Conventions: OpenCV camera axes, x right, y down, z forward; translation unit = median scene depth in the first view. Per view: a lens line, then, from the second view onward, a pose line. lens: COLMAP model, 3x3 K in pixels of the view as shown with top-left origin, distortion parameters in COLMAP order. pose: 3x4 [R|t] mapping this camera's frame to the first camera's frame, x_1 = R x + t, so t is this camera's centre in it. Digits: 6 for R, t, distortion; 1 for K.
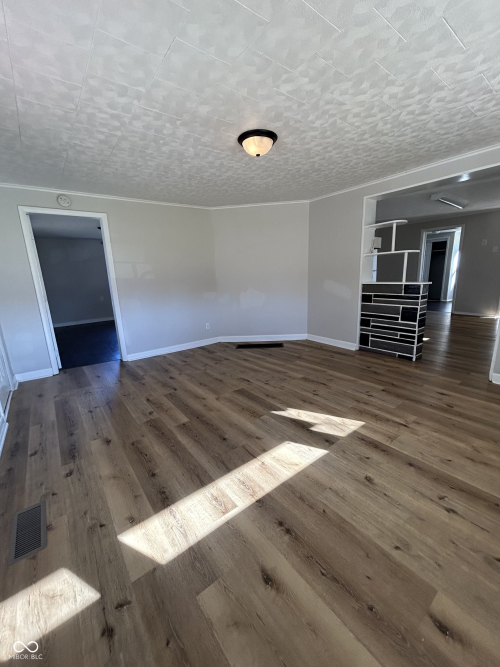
lens RADIAL K [[269.4, 0, 250.6], [0, 269.4, 331.9], [0, 0, 1]] dist [-0.001155, 0.000377]
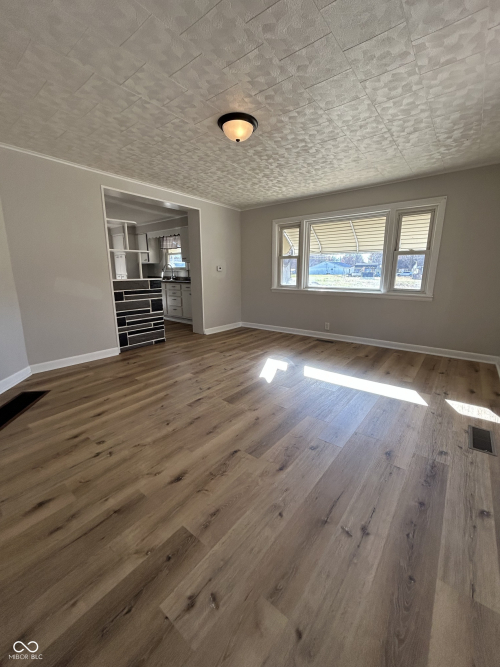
lens RADIAL K [[269.4, 0, 250.6], [0, 269.4, 331.9], [0, 0, 1]] dist [-0.001155, 0.000377]
pose [[-0.241442, -0.173651, 0.954752, -0.671939], [0.220188, 0.948395, 0.228176, -0.132116], [-0.945105, 0.265316, -0.190746, 0.853527]]
